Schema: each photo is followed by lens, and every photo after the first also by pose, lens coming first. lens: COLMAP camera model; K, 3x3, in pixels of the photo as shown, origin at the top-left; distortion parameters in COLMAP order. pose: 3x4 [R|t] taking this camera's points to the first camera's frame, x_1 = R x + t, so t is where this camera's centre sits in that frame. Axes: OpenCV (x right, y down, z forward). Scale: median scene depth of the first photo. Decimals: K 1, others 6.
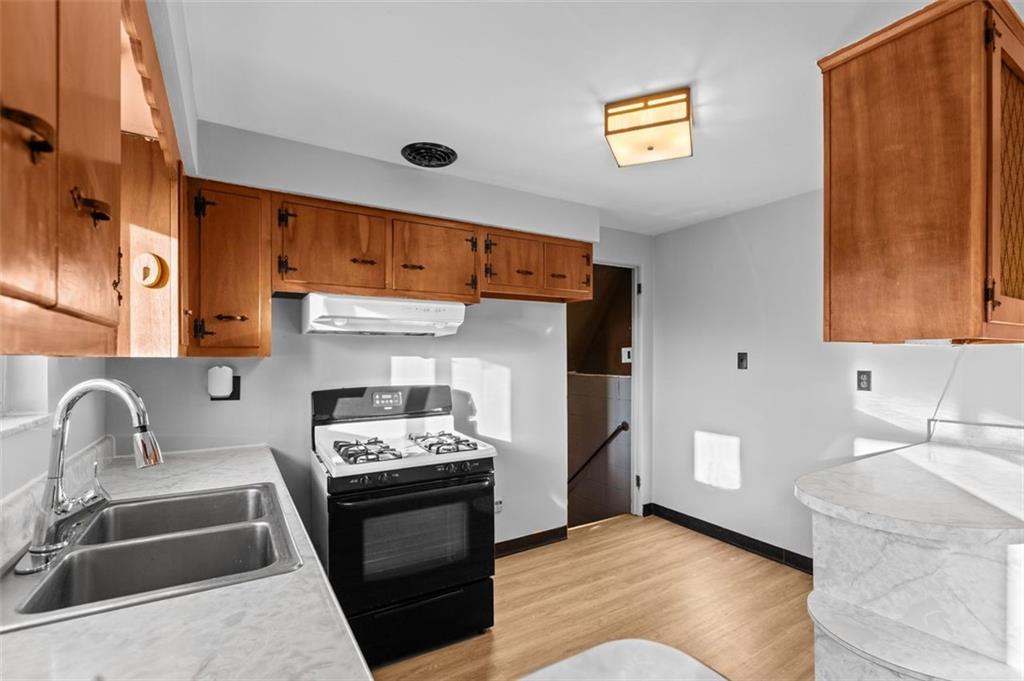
lens RADIAL K [[460.1, 0, 506.8], [0, 460.1, 356.0], [0, 0, 1]] dist [0.001834, -0.000204]
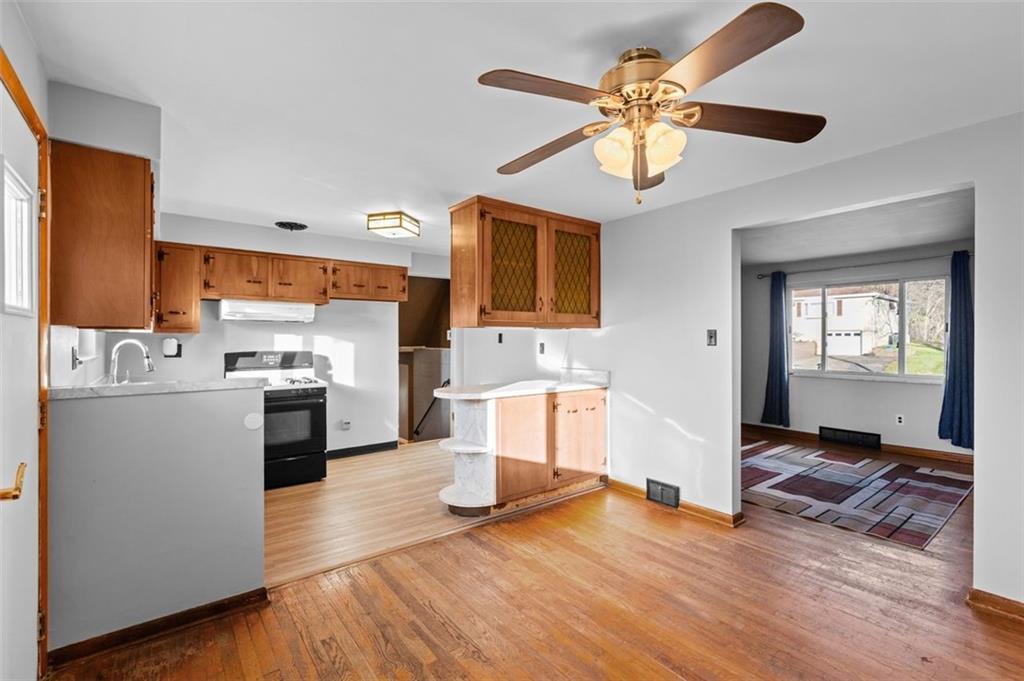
lens RADIAL K [[460.1, 0, 511.6], [0, 460.1, 339.2], [0, 0, 1]] dist [0.001834, -0.000204]
pose [[0.993361, 0.002467, 0.115009, 0.465519], [-0.002193, 0.999994, -0.002511, 0.023578], [-0.115015, 0.002242, 0.993361, -0.880272]]
